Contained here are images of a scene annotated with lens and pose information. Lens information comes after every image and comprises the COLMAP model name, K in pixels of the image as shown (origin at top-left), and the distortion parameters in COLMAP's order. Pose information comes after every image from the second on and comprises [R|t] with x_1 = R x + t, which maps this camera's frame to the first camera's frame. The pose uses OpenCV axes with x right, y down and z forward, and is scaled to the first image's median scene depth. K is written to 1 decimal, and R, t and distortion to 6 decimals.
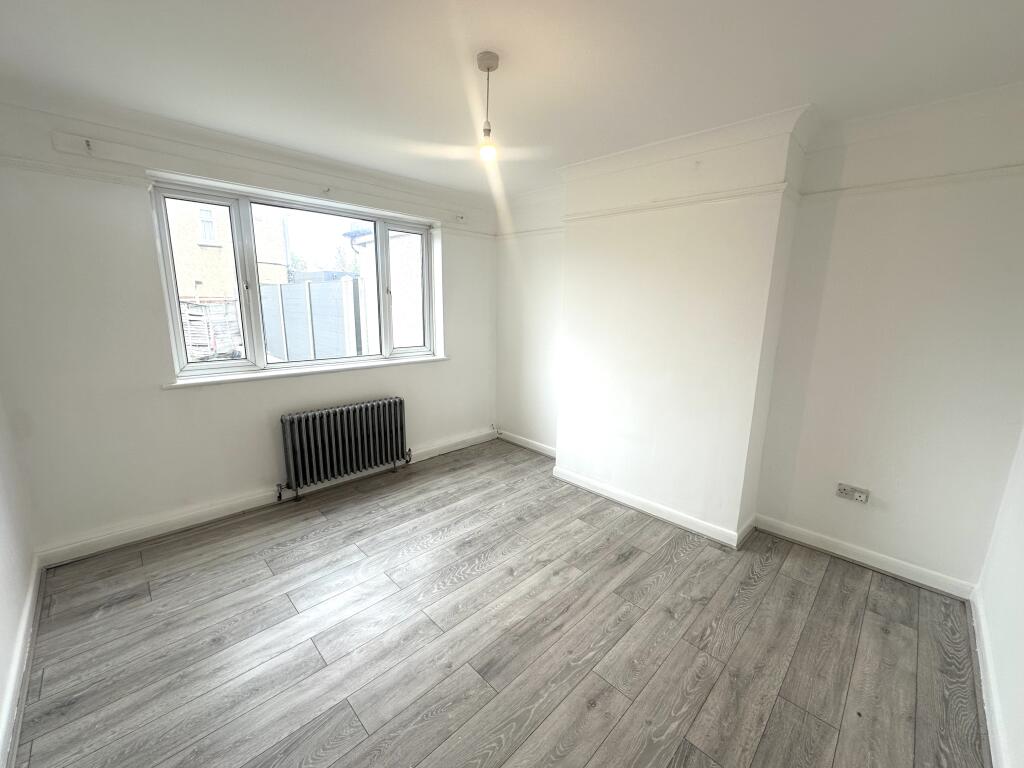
lens RADIAL K [[413.0, 0, 512.0], [0, 413.0, 384.0], [0, 0, 1]] dist [-0.000273, -0.000025]
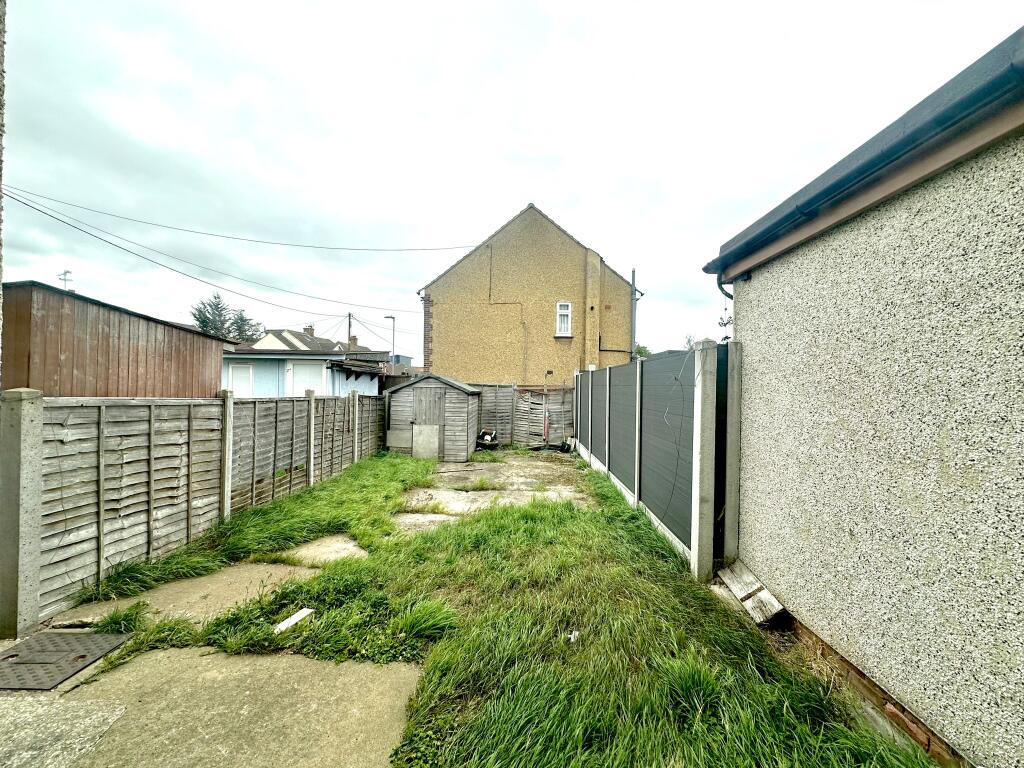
lens RADIAL K [[413.0, 0, 512.0], [0, 413.0, 384.0], [0, 0, 1]] dist [-0.000273, -0.000025]
pose [[0.708491, -0.004973, -0.705703, -0.112172], [-0.146356, 0.977200, -0.153821, -0.051570], [0.690377, 0.212265, 0.691609, 0.264553]]
